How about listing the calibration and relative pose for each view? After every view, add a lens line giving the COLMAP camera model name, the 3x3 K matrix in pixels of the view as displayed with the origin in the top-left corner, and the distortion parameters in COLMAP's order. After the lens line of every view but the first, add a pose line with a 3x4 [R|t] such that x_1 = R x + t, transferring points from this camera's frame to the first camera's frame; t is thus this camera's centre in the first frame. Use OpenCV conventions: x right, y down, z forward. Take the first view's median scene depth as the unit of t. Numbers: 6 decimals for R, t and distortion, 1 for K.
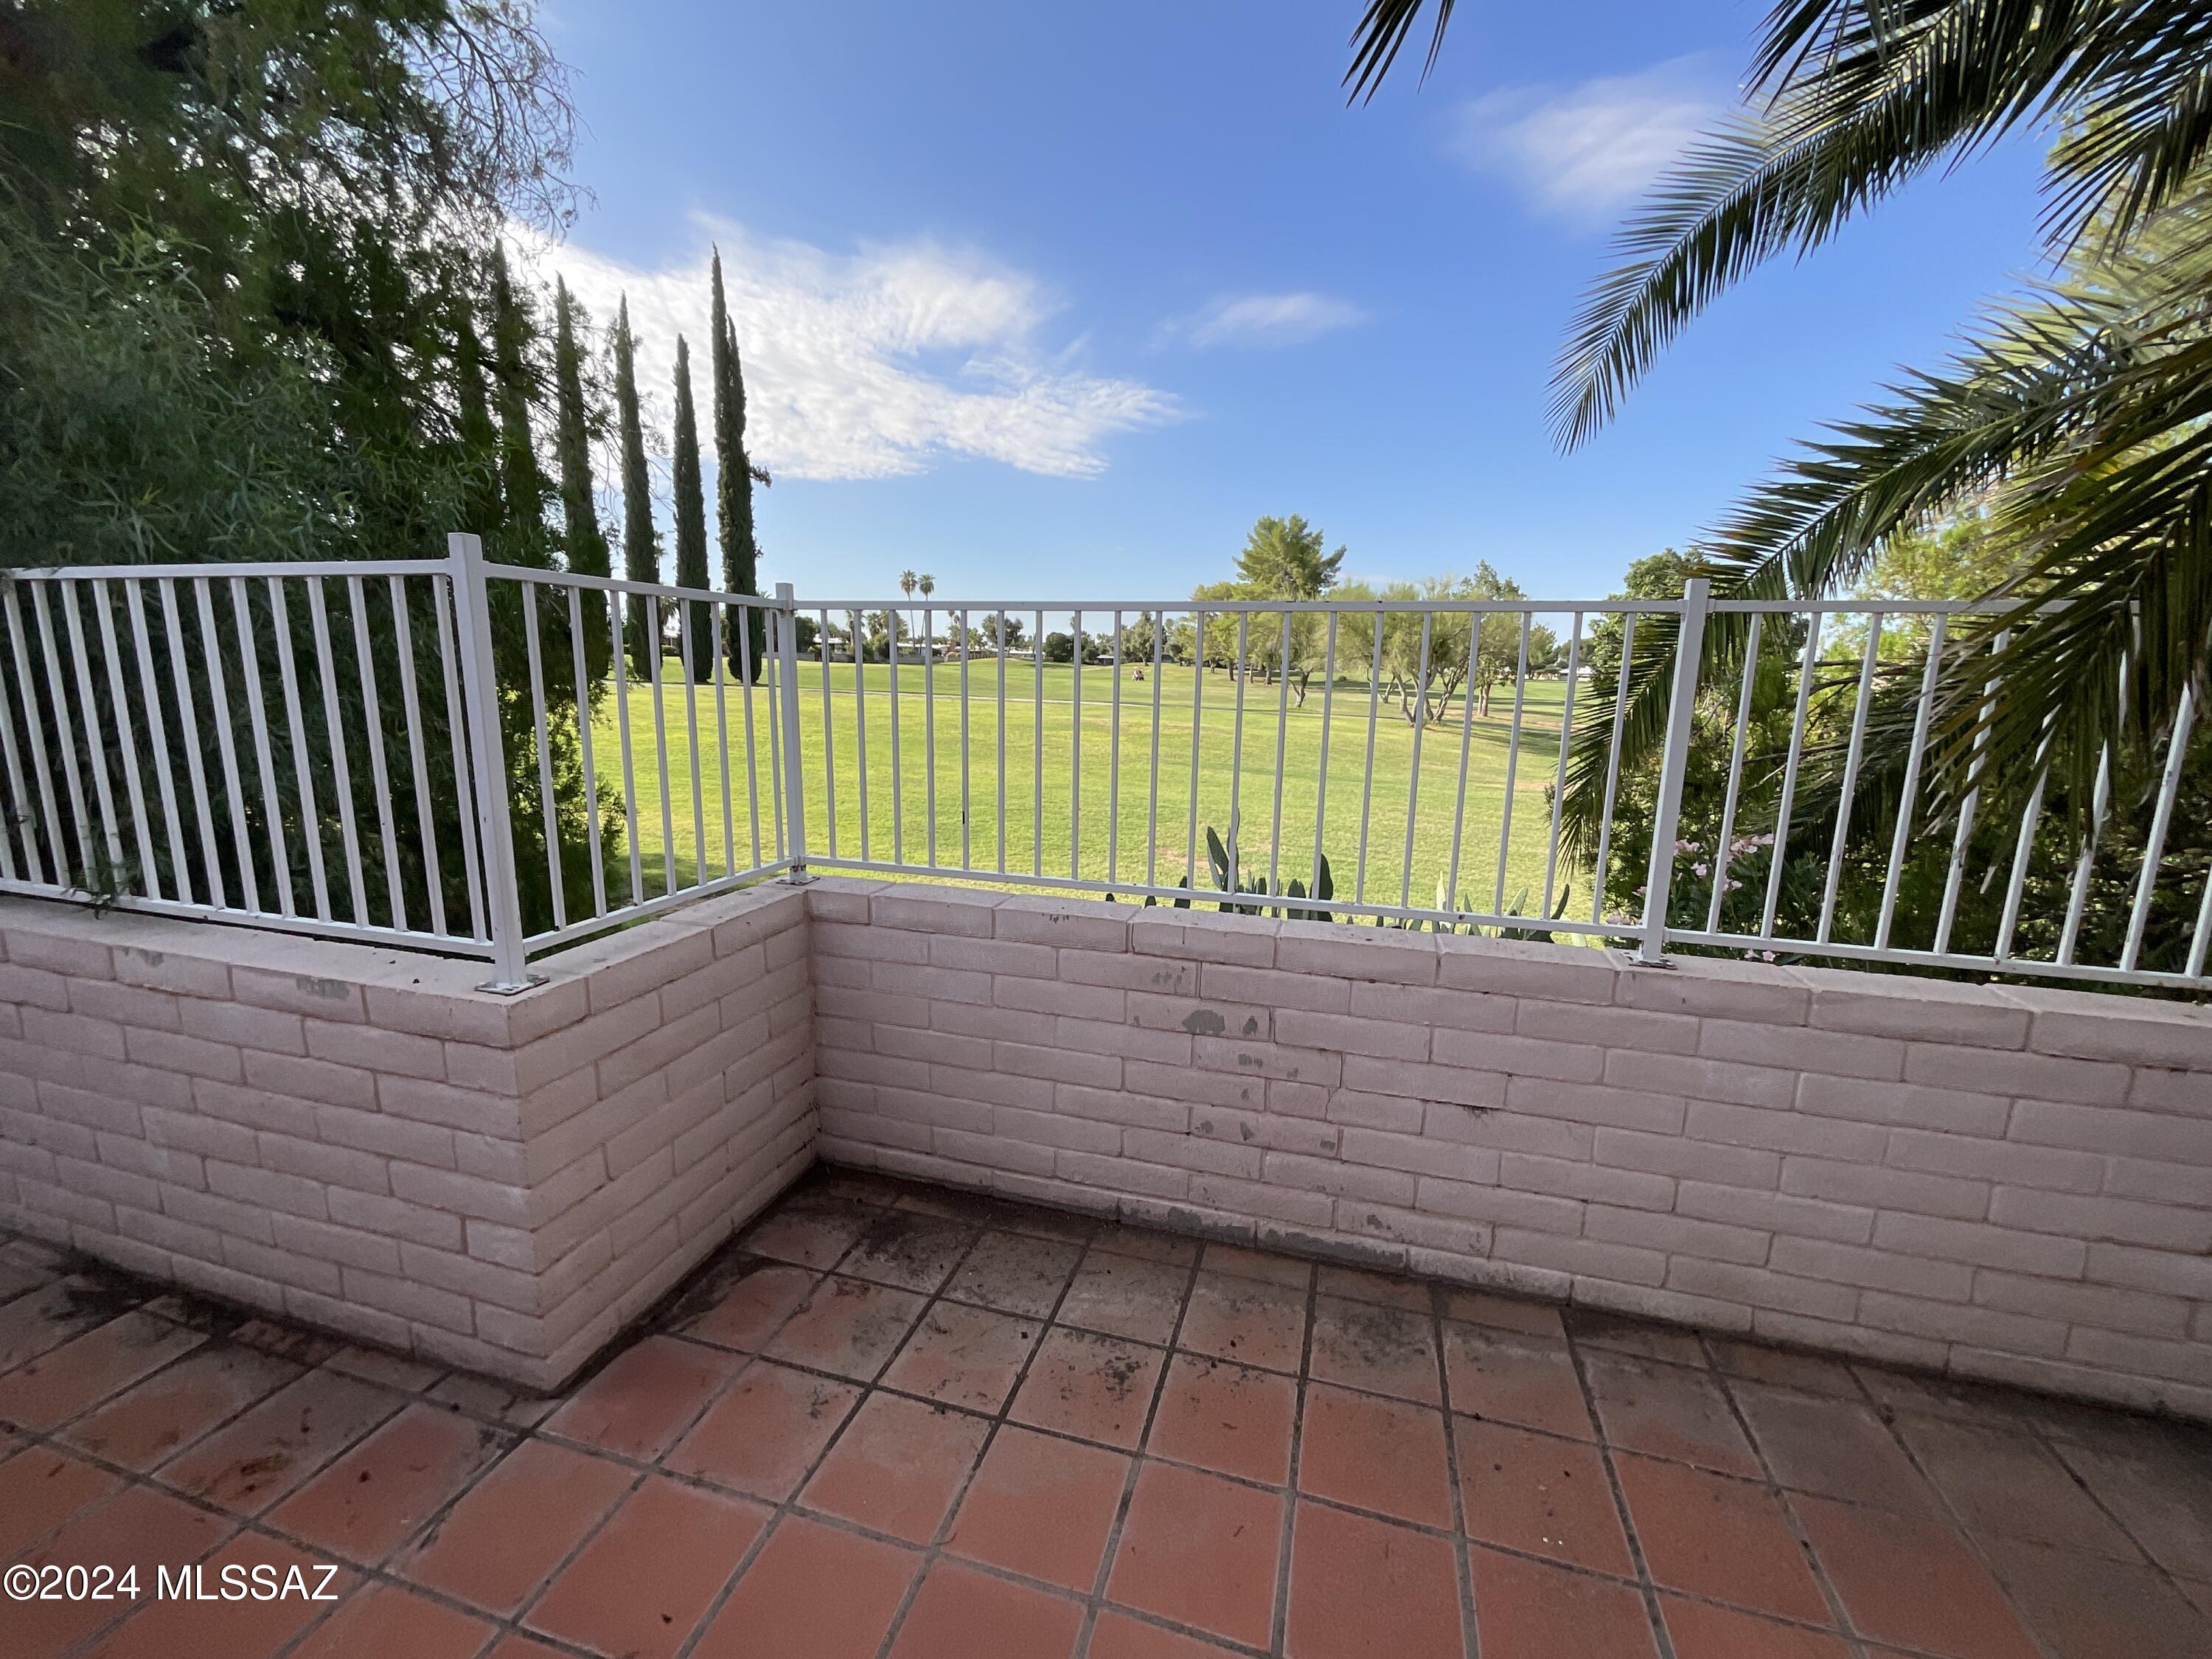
lens RADIAL K [[894.7, 0, 1102.2], [0, 894.7, 835.3], [0, 0, 1]] dist [-0.000727, -0.000090]
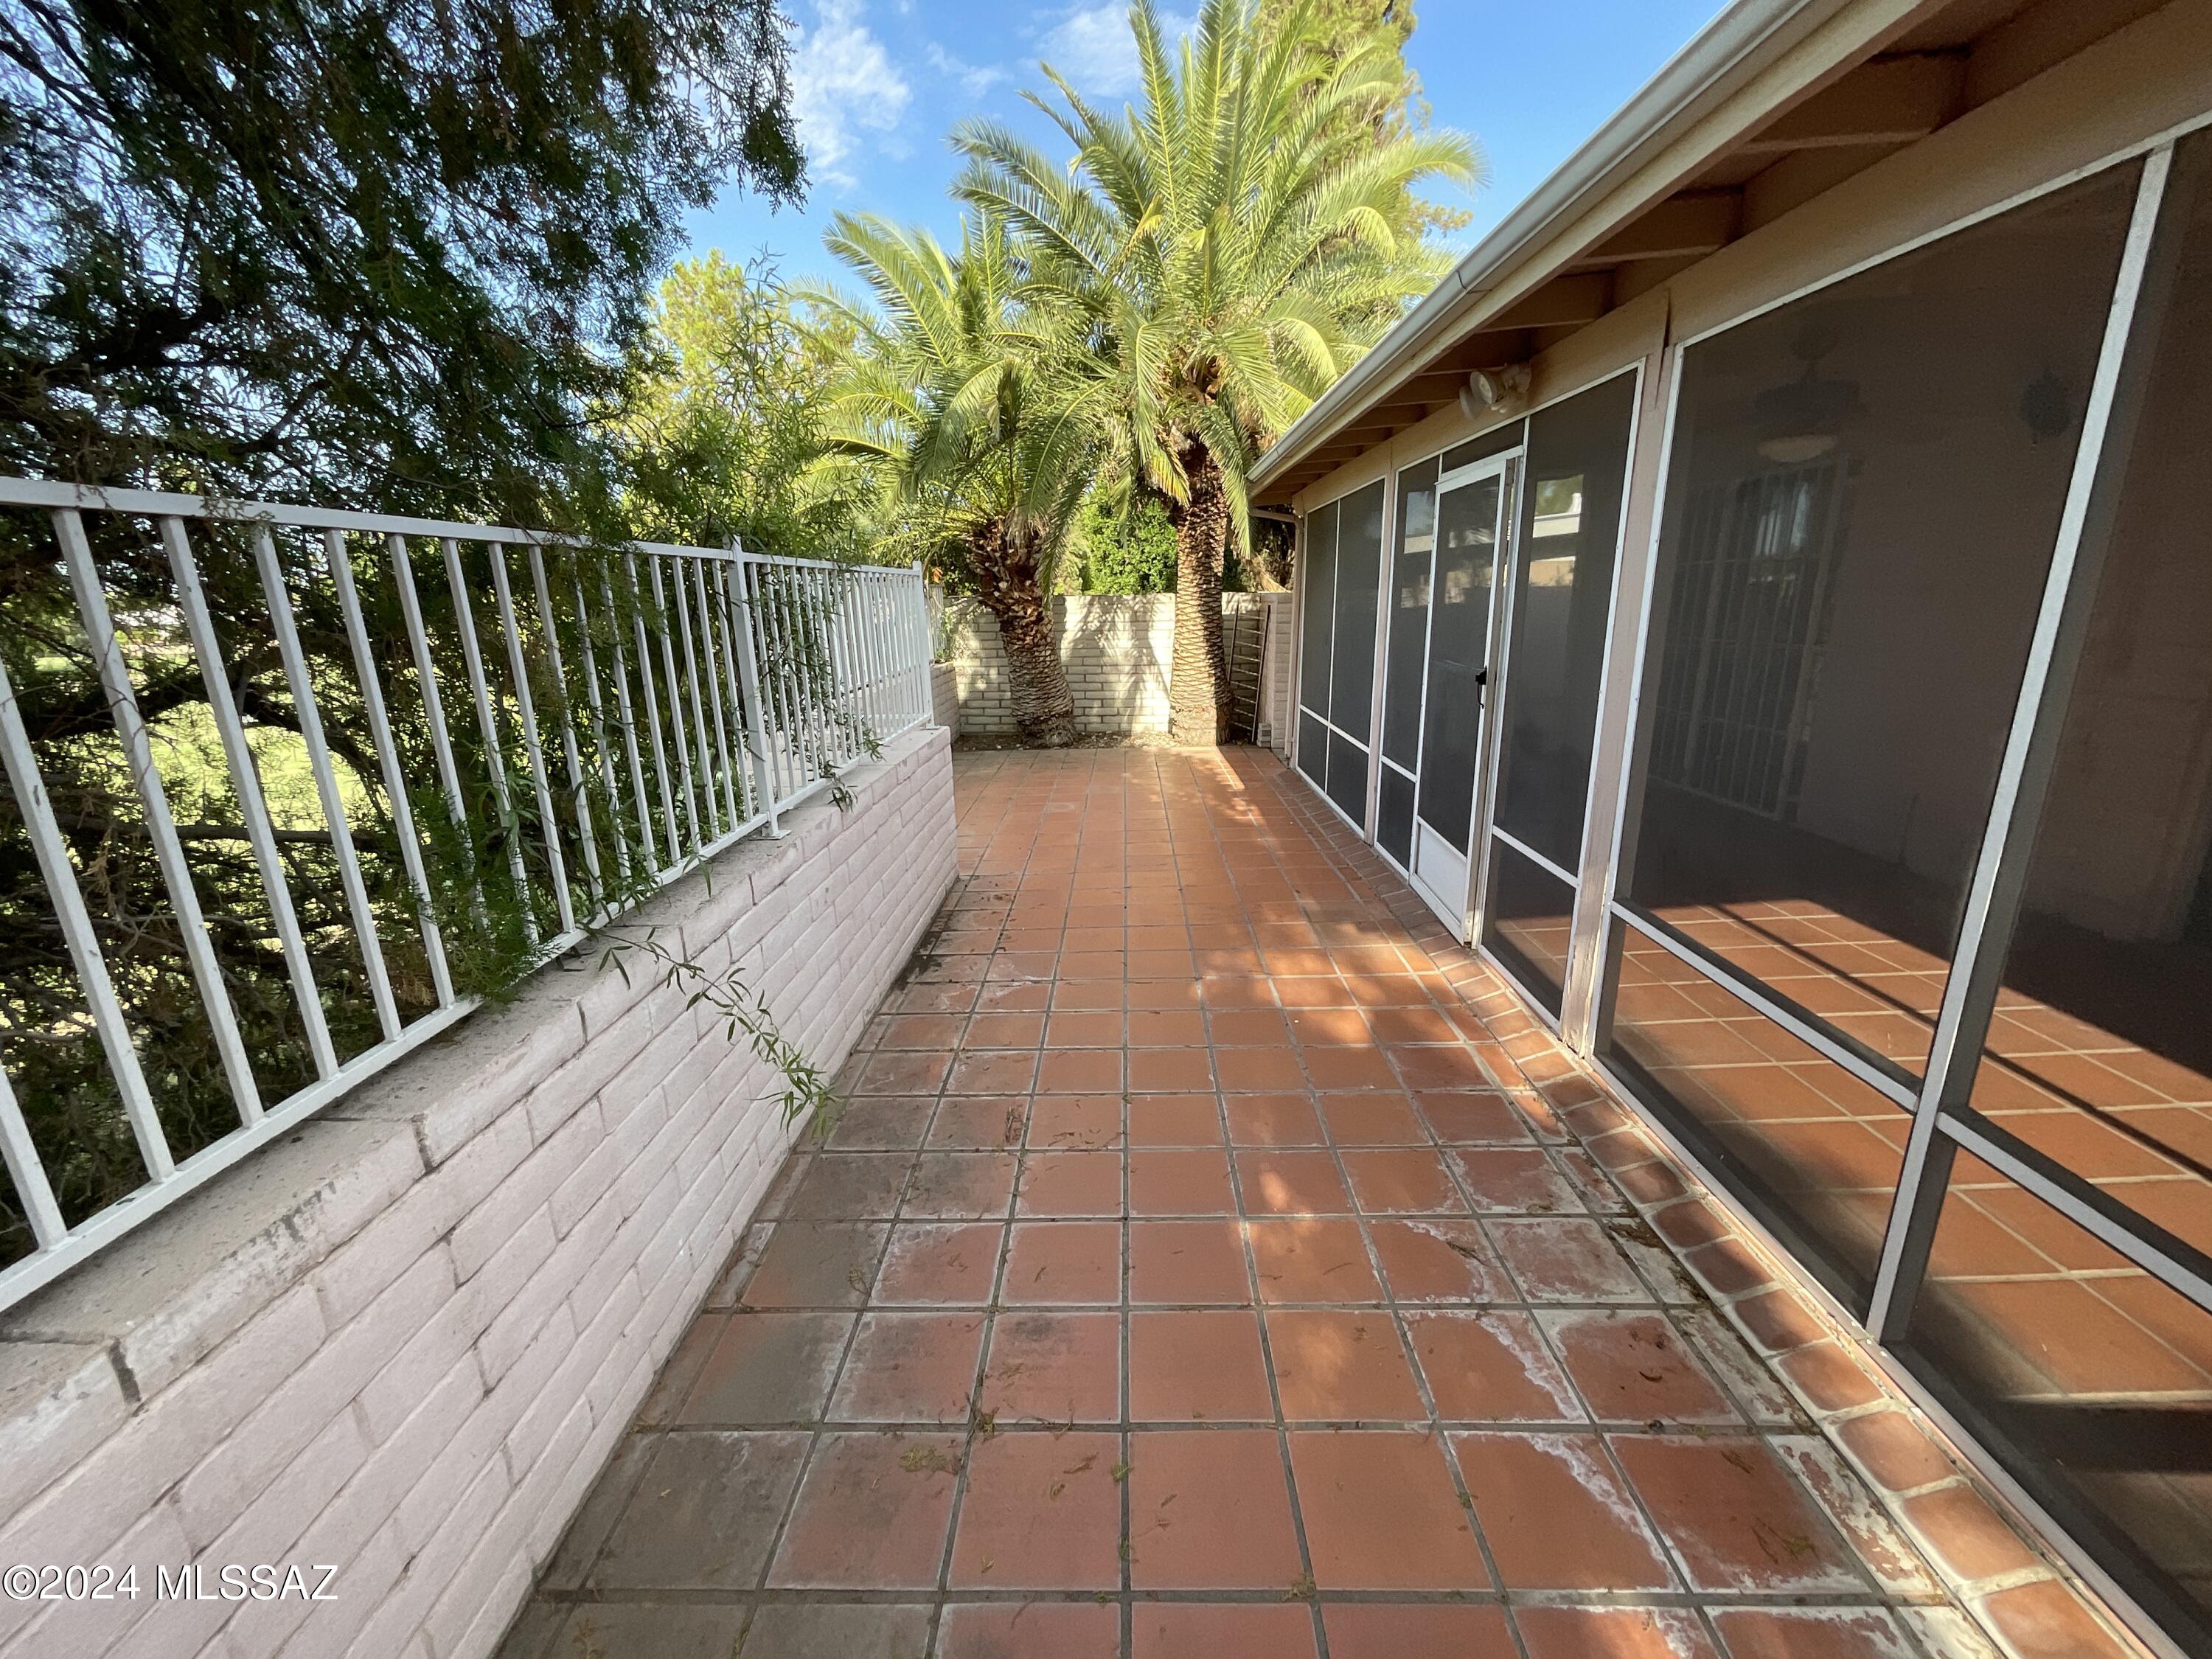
lens RADIAL K [[894.7, 0, 1102.2], [0, 894.7, 835.3], [0, 0, 1]] dist [-0.000727, -0.000090]
pose [[-0.257031, -0.257506, 0.931464, -2.418957], [0.194570, 0.930320, 0.310880, -0.198276], [-0.946614, 0.261141, -0.189018, 0.783869]]
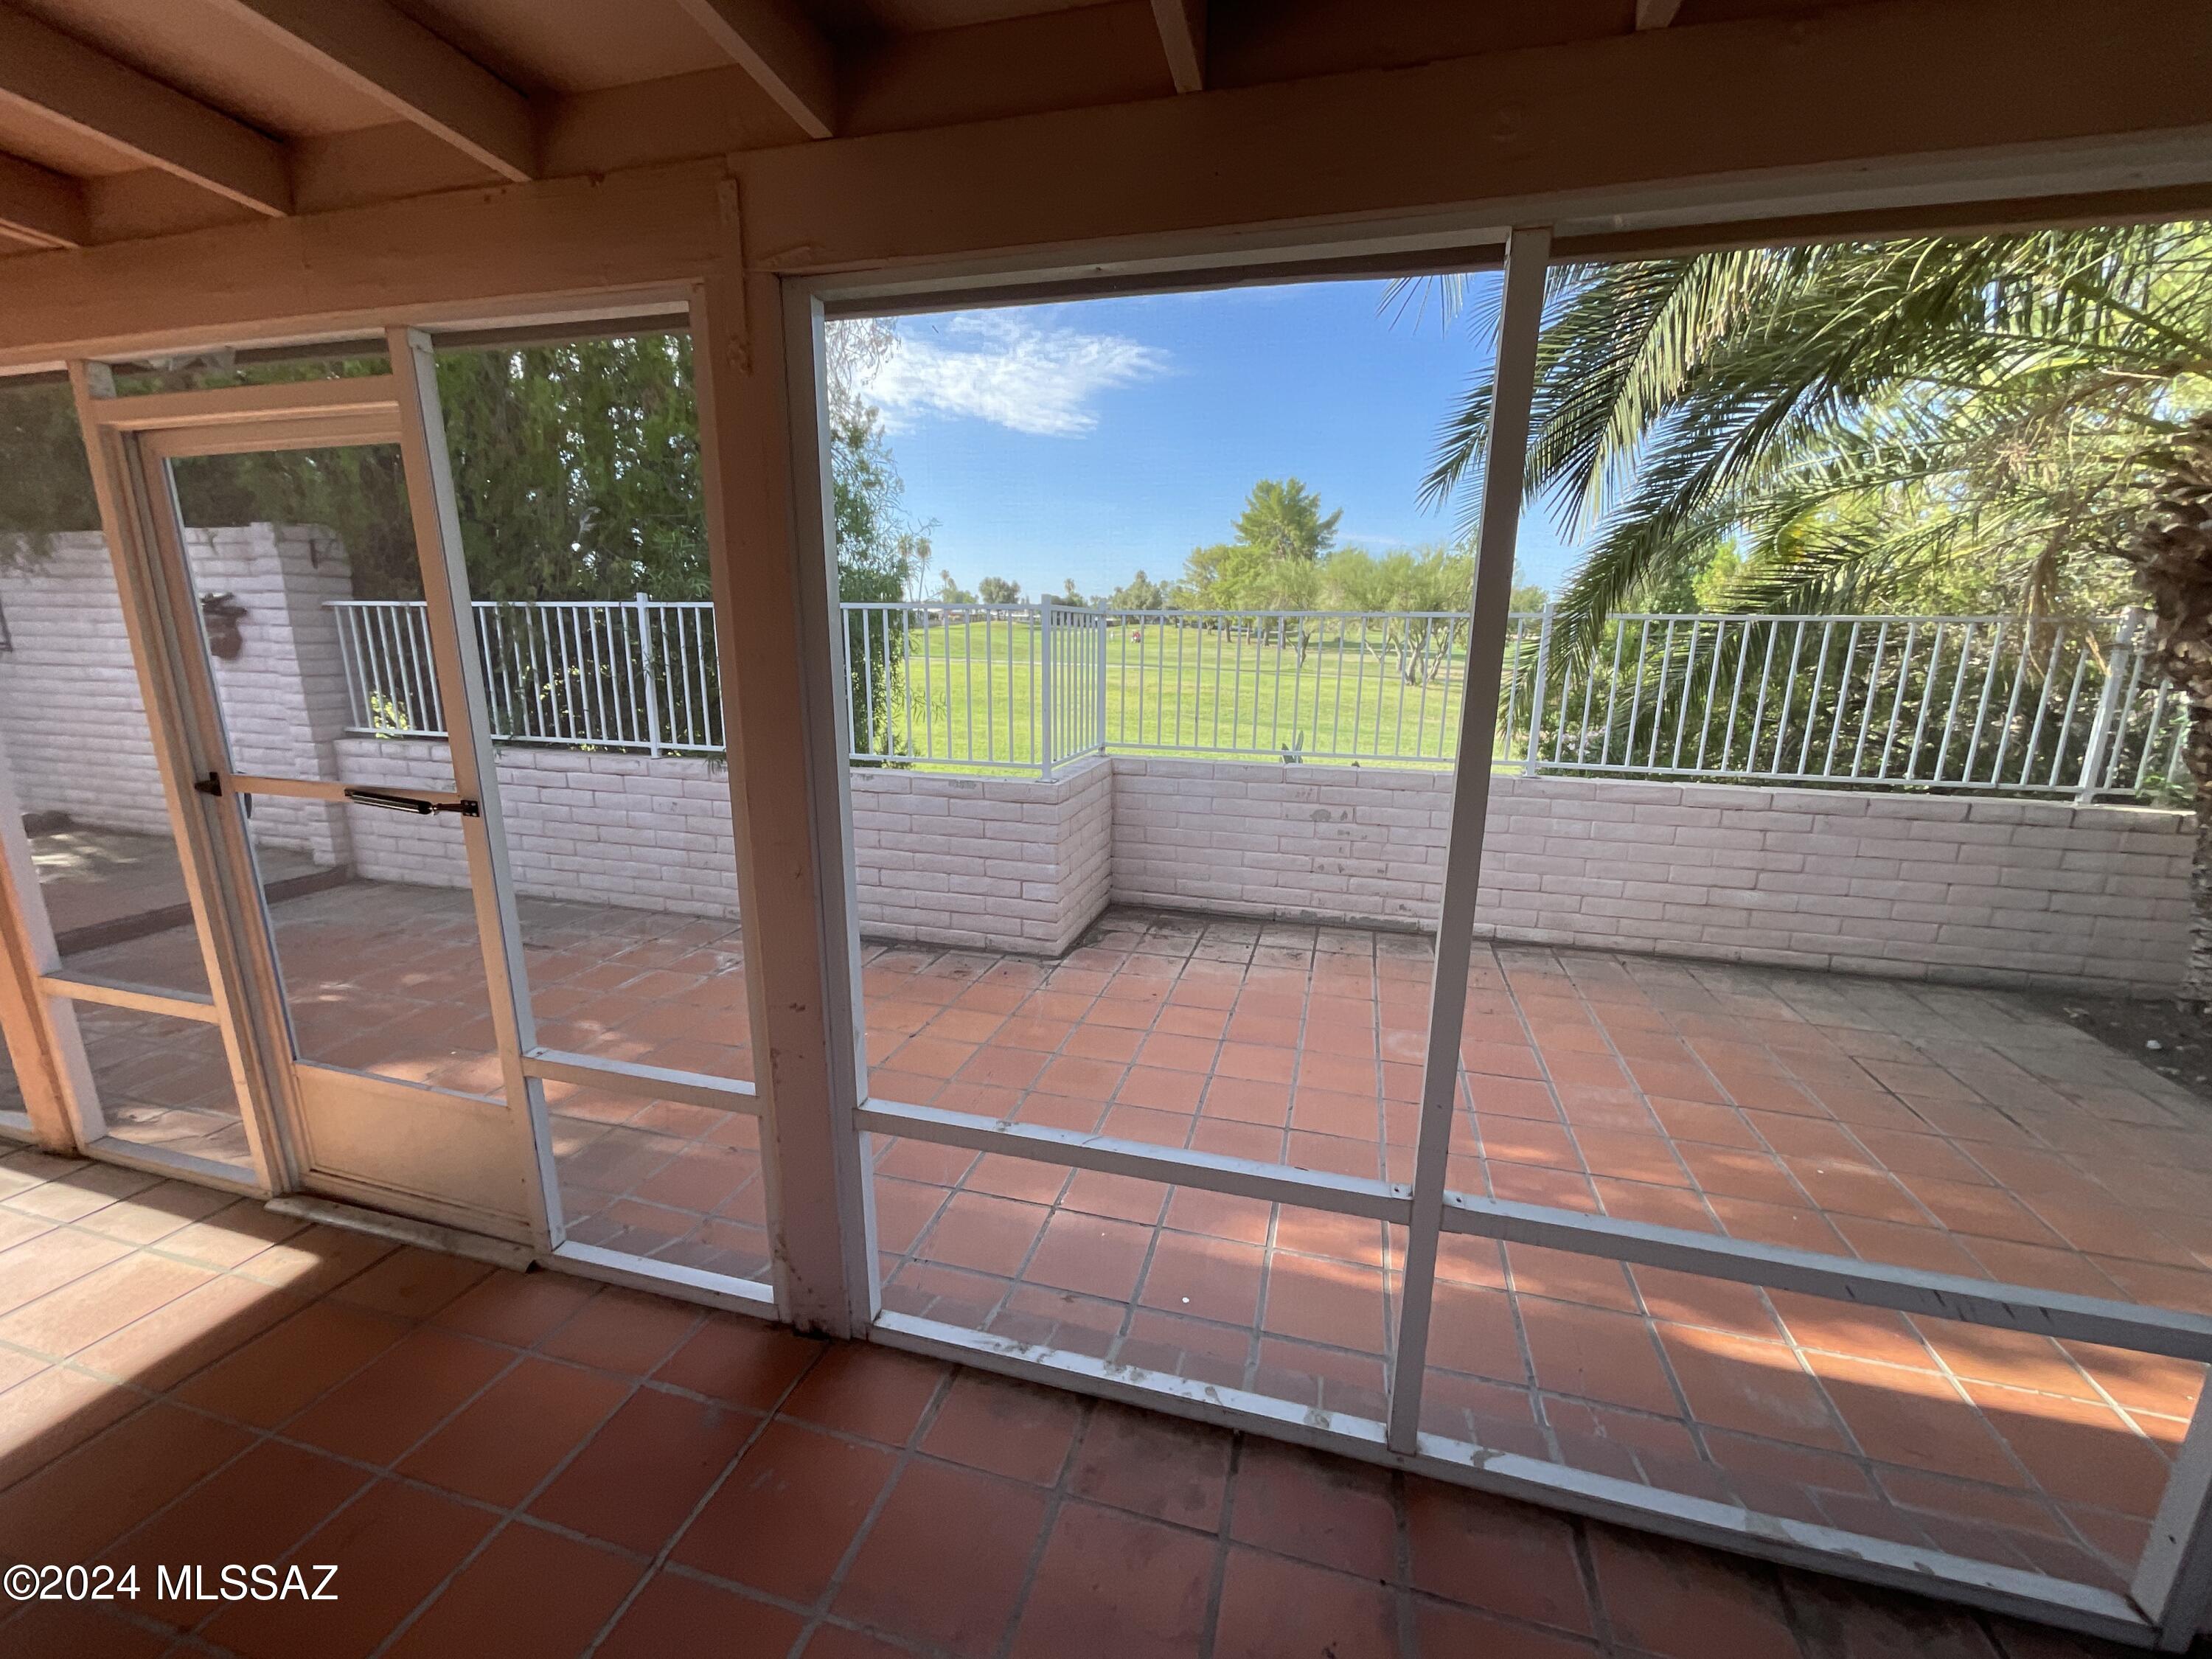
lens RADIAL K [[894.6, 0, 1099.4], [0, 894.6, 830.5], [0, 0, 1]] dist [-0.013315, -0.000047]
pose [[0.999950, -0.009576, 0.002835, -0.373471], [0.009469, 0.999317, 0.035712, 0.152287], [-0.003175, -0.035683, 0.999358, -0.984579]]
